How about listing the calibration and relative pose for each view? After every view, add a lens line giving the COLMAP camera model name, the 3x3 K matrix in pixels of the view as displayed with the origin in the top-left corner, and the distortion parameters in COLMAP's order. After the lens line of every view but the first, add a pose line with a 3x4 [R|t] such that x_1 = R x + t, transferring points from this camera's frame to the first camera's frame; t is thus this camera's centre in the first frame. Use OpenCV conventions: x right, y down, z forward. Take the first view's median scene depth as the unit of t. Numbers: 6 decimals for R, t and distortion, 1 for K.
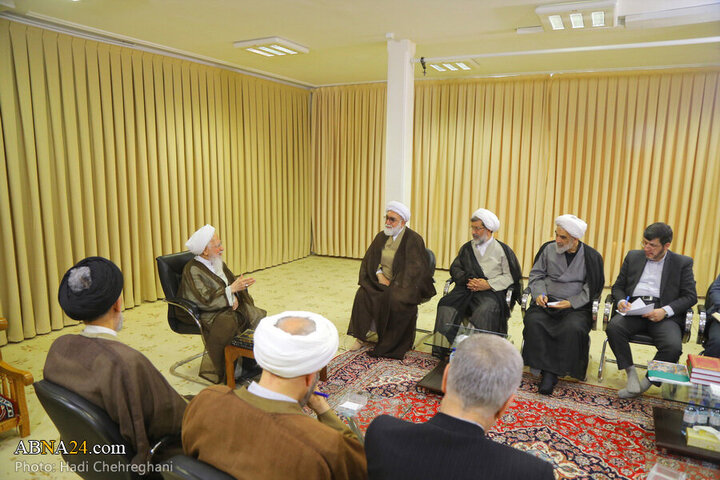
lens RADIAL K [[495.3, 0, 361.7], [0, 495.3, 250.1], [0, 0, 1]] dist [-0.122916, 0.069550]
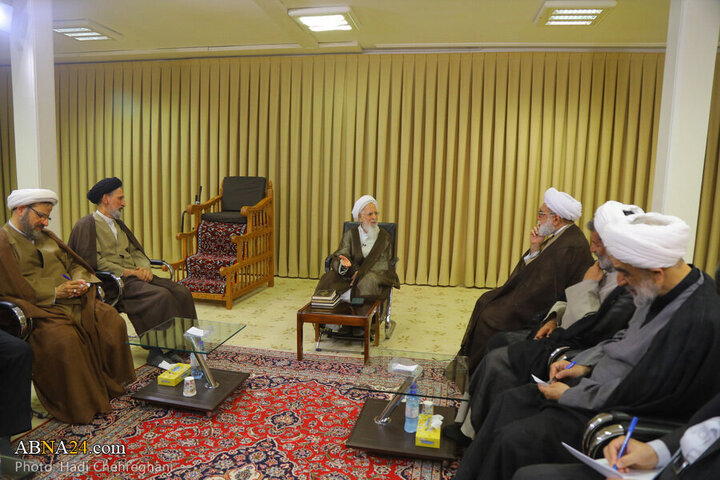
lens RADIAL K [[495.3, 0, 361.7], [0, 495.3, 250.1], [0, 0, 1]] dist [-0.122916, 0.069550]
pose [[0.286691, 0.126514, -0.949633, 0.654500], [-0.187560, 0.979472, 0.073865, -0.012159], [0.939484, 0.156936, 0.304534, 0.566694]]
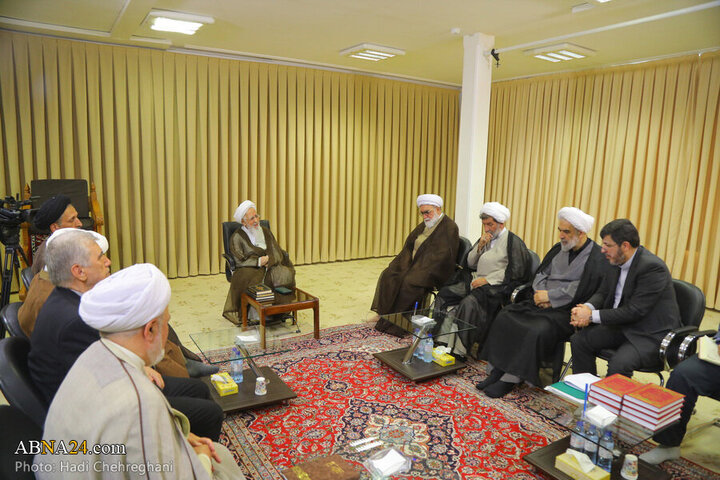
lens RADIAL K [[495.3, 0, 361.7], [0, 495.3, 250.1], [0, 0, 1]] dist [-0.122916, 0.069550]
pose [[0.862798, 0.095972, -0.496355, 0.478495], [-0.102187, 0.994657, 0.014693, 0.026945], [0.495113, 0.038044, 0.867995, 0.033502]]
